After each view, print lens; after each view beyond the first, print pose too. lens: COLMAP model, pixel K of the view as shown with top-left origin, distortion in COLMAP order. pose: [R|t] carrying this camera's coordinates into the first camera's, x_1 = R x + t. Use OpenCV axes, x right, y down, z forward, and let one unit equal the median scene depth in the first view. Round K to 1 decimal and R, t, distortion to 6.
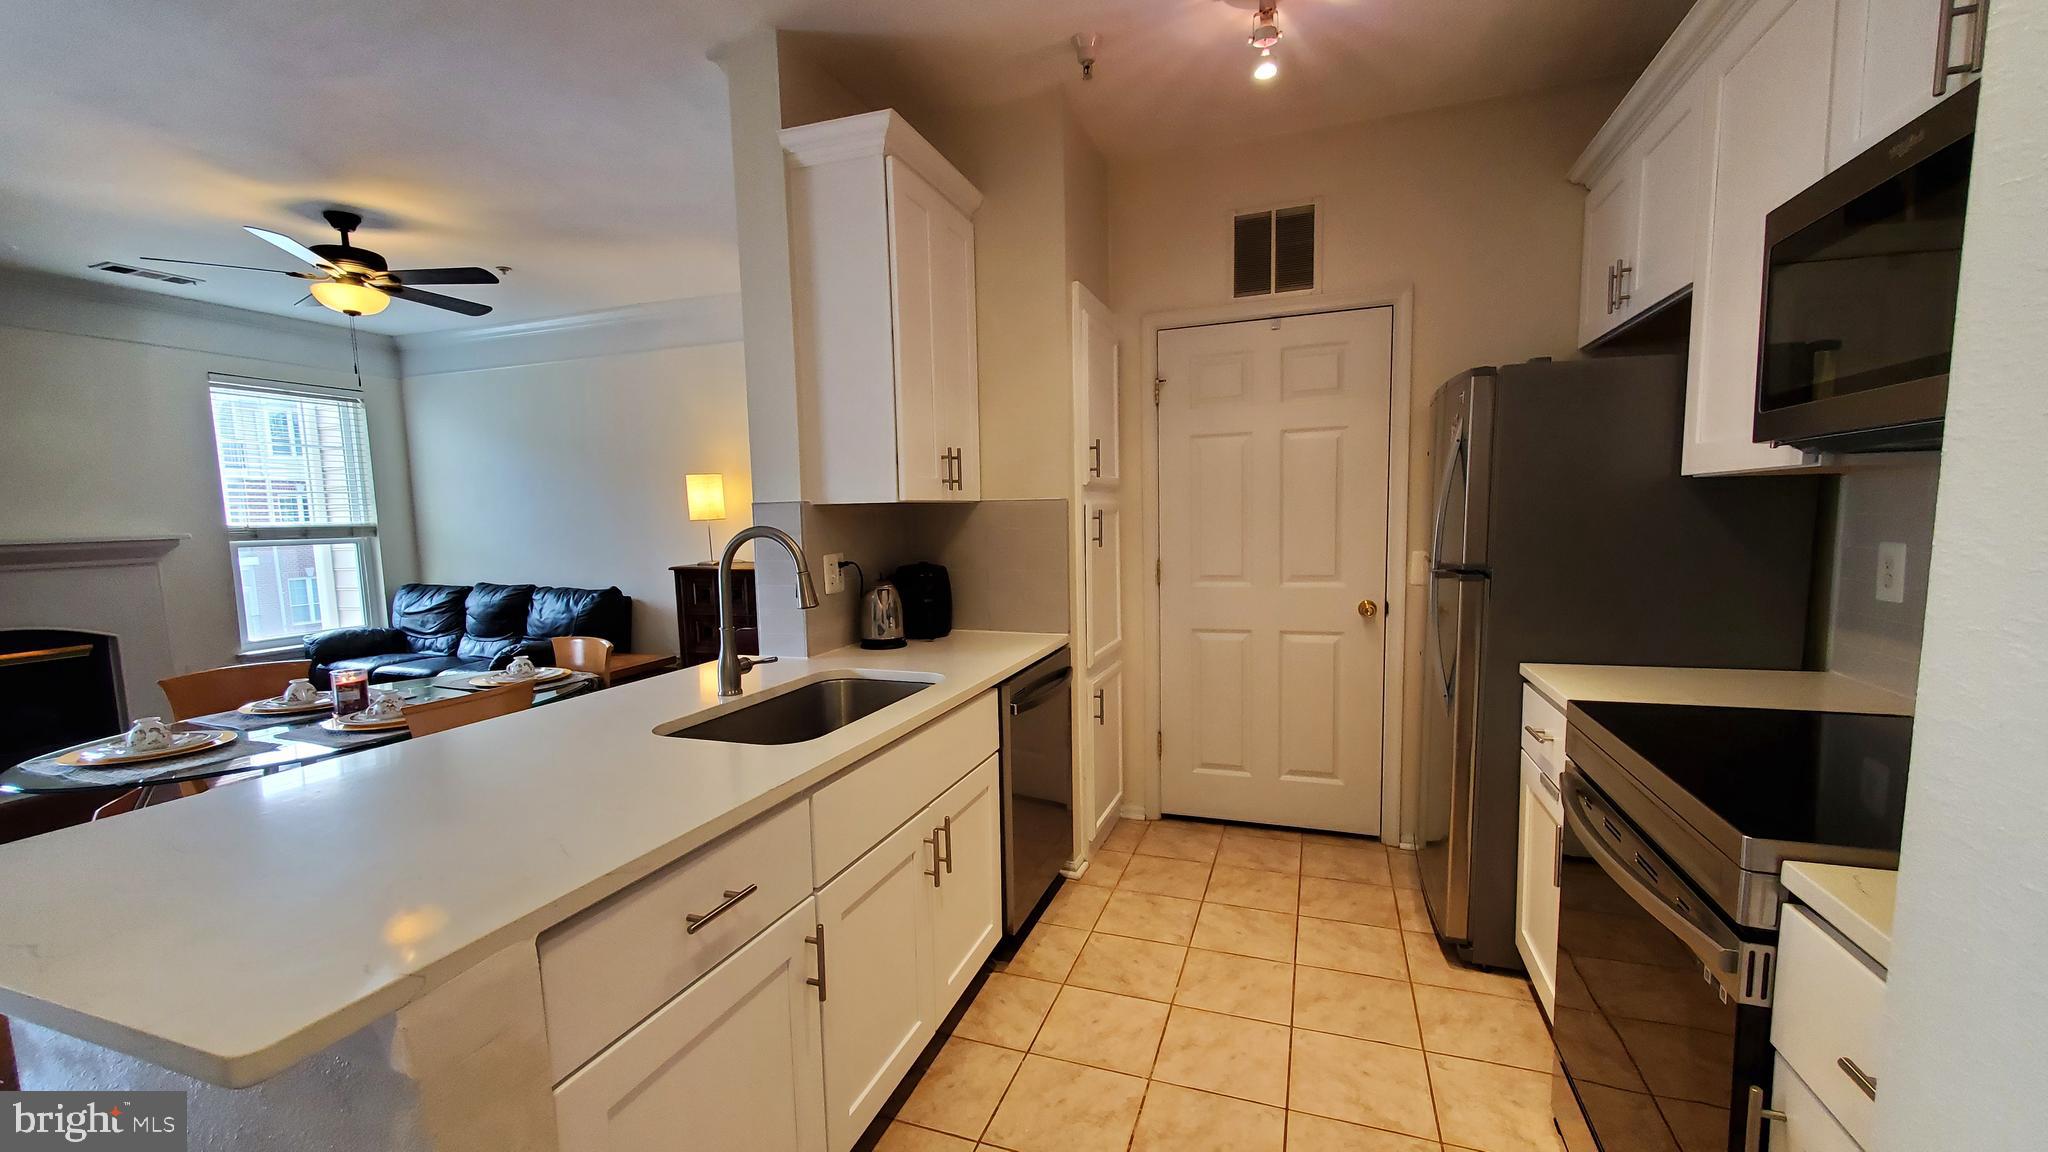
lens RADIAL K [[813.9, 0, 1019.8], [0, 813.9, 598.2], [0, 0, 1]] dist [0.006688, -0.002758]
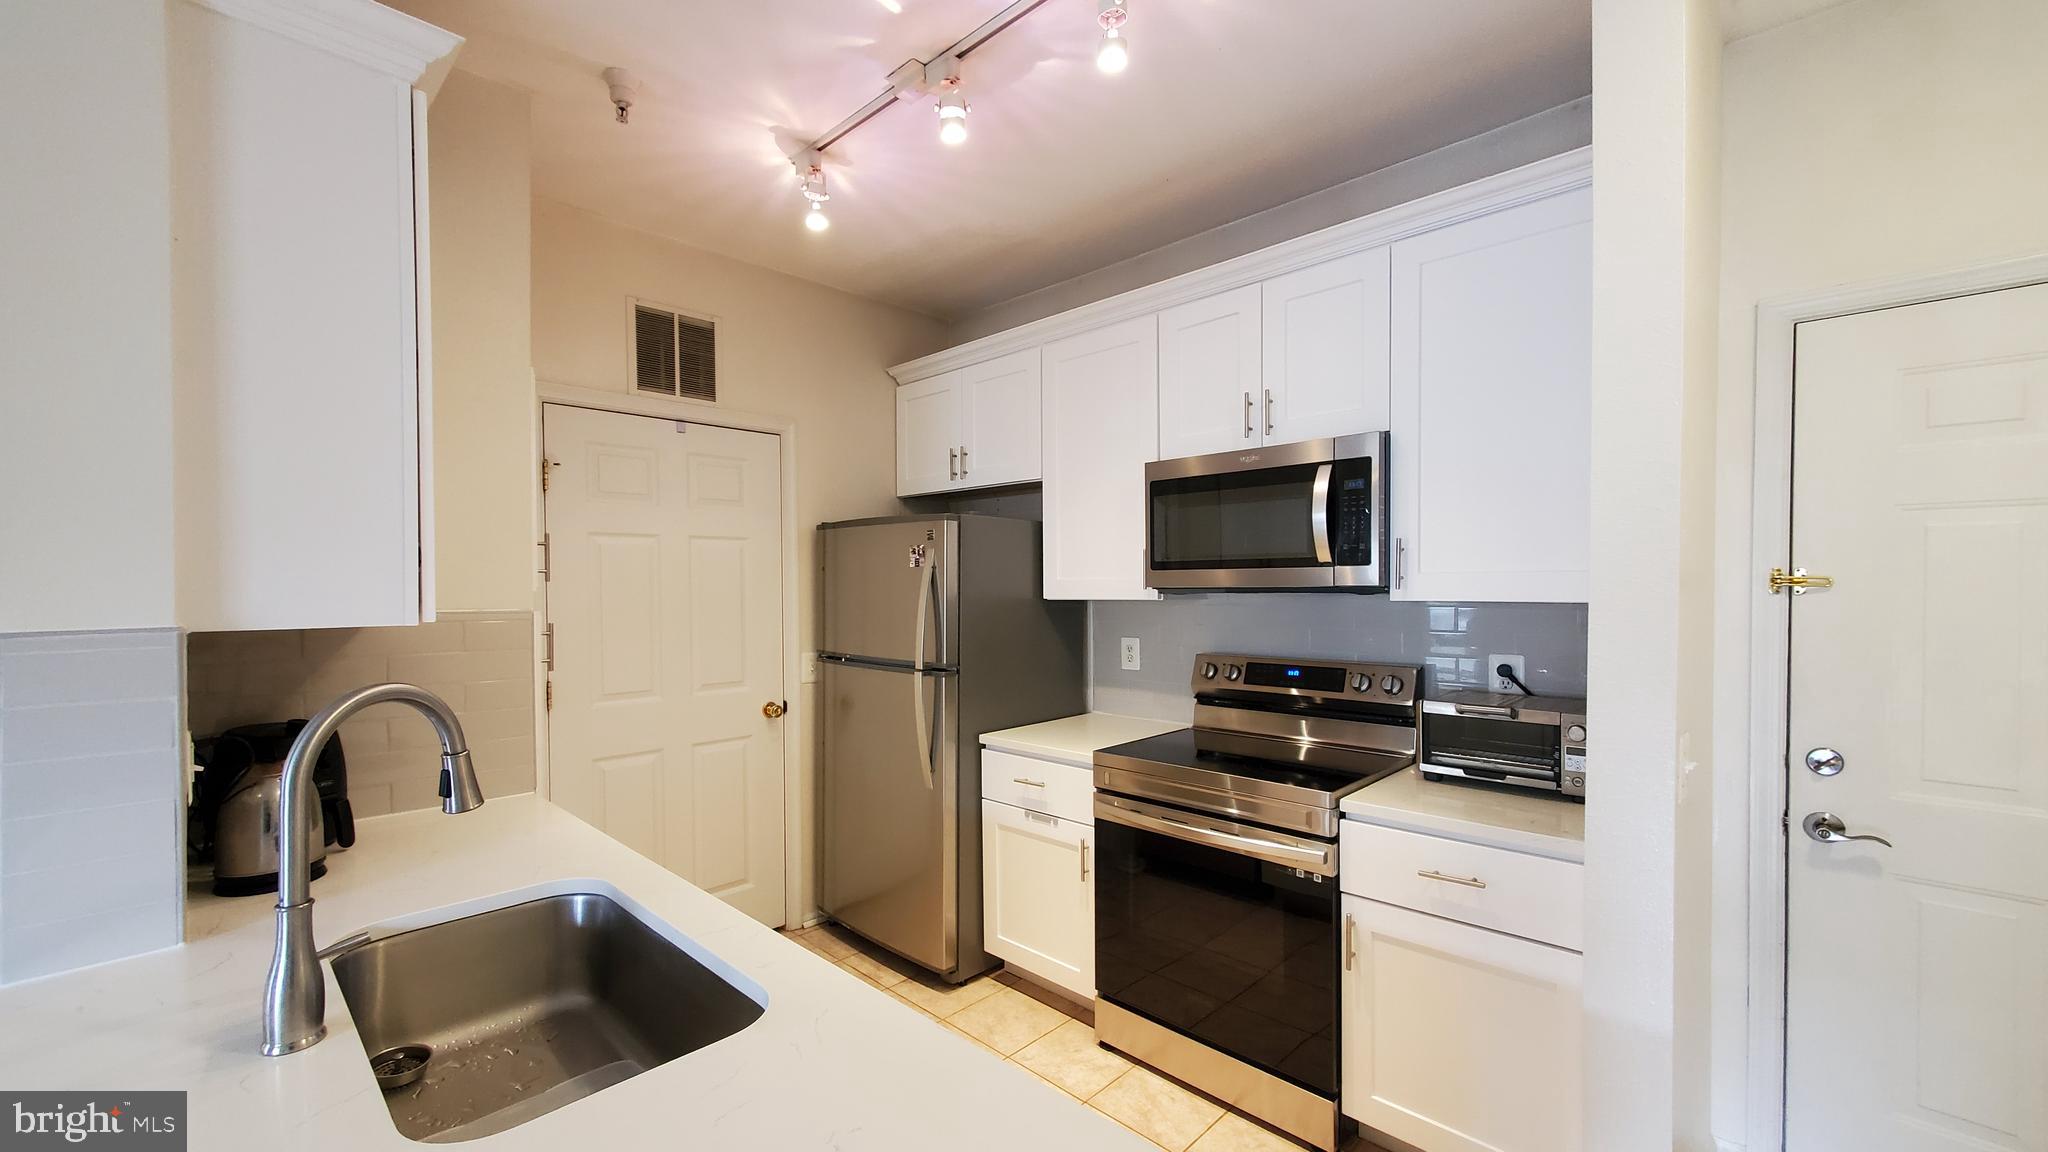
lens RADIAL K [[813.9, 0, 1021.2], [0, 813.9, 598.2], [0, 0, 1]] dist [0.006688, -0.002758]
pose [[0.412511, 0.004893, 0.910939, -0.379826], [0.090973, 0.994765, -0.046539, -0.049154], [-0.906399, 0.102069, 0.409907, 0.240502]]
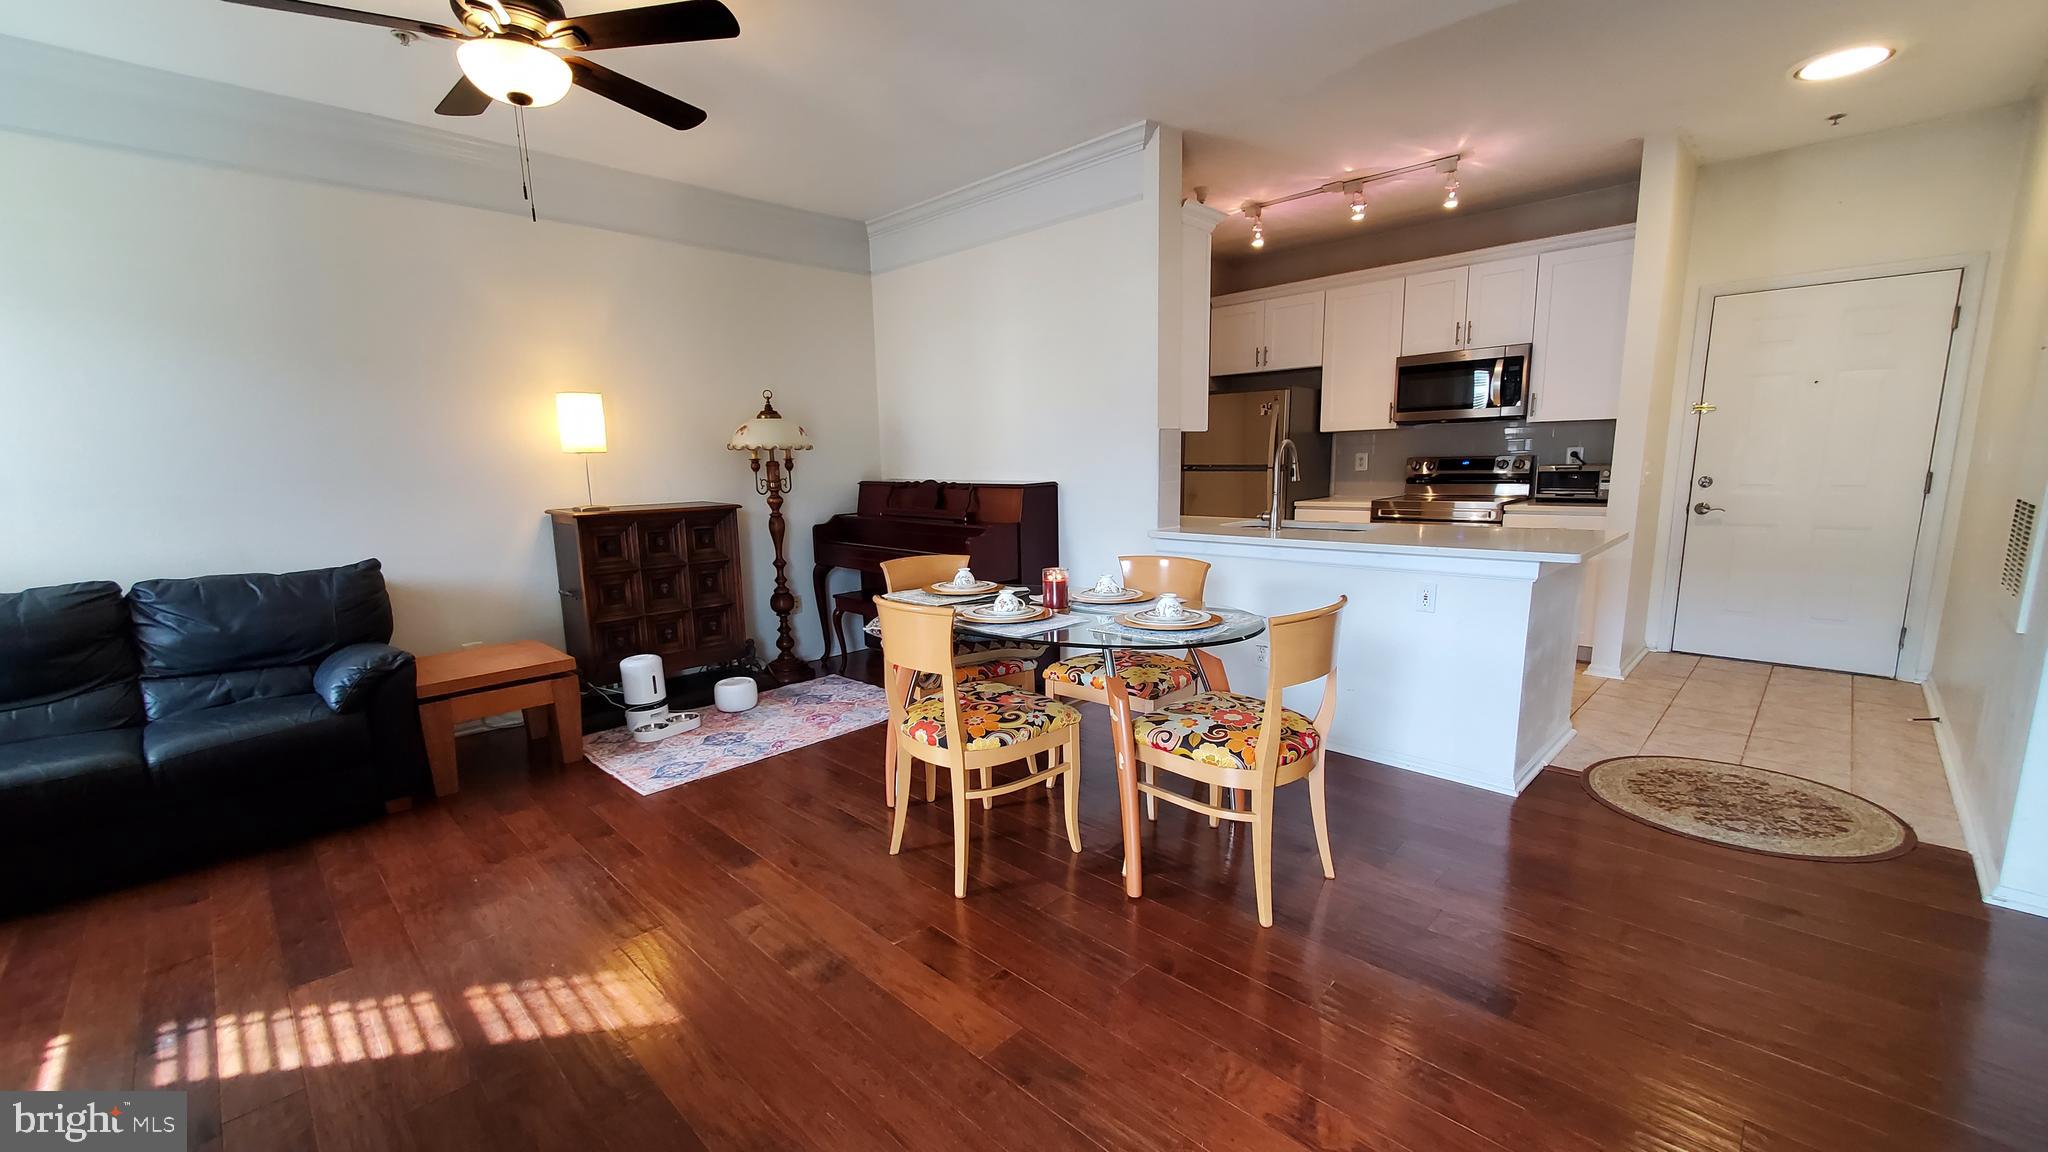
lens RADIAL K [[813.9, 0, 1021.0], [0, 813.9, 601.1], [0, 0, 1]] dist [0.006688, -0.002758]
pose [[0.418029, -0.148280, 0.896251, -1.417122], [0.110030, 0.987590, 0.112072, 0.003407], [-0.901746, 0.051765, 0.429156, 0.450068]]
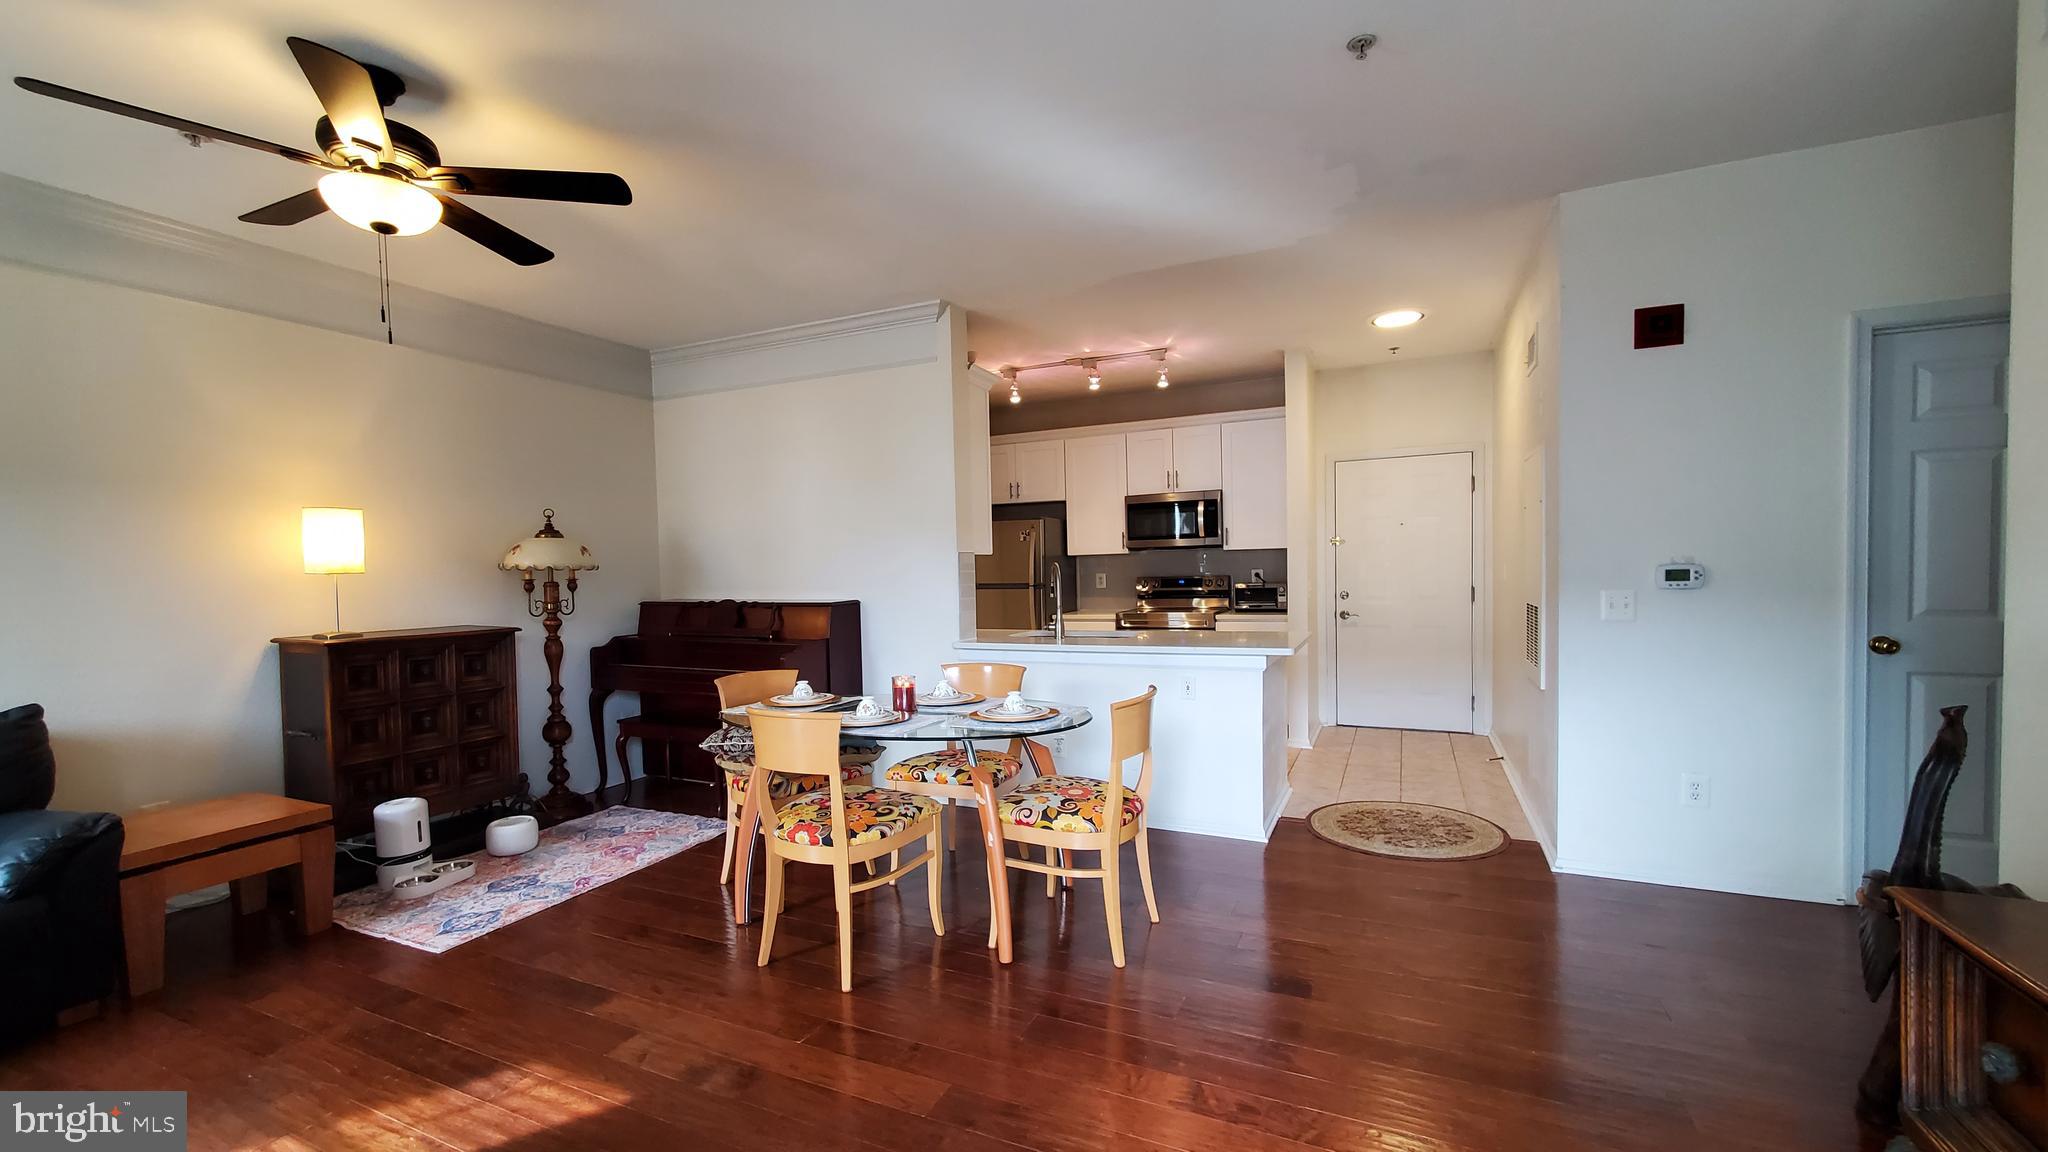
lens RADIAL K [[813.9, 0, 1020.9], [0, 813.9, 597.8], [0, 0, 1]] dist [0.006688, -0.002758]
pose [[0.087834, -0.016158, 0.996004, -1.566124], [0.125405, 0.992093, 0.005036, -0.008727], [-0.988210, 0.124462, 0.089165, 0.549518]]
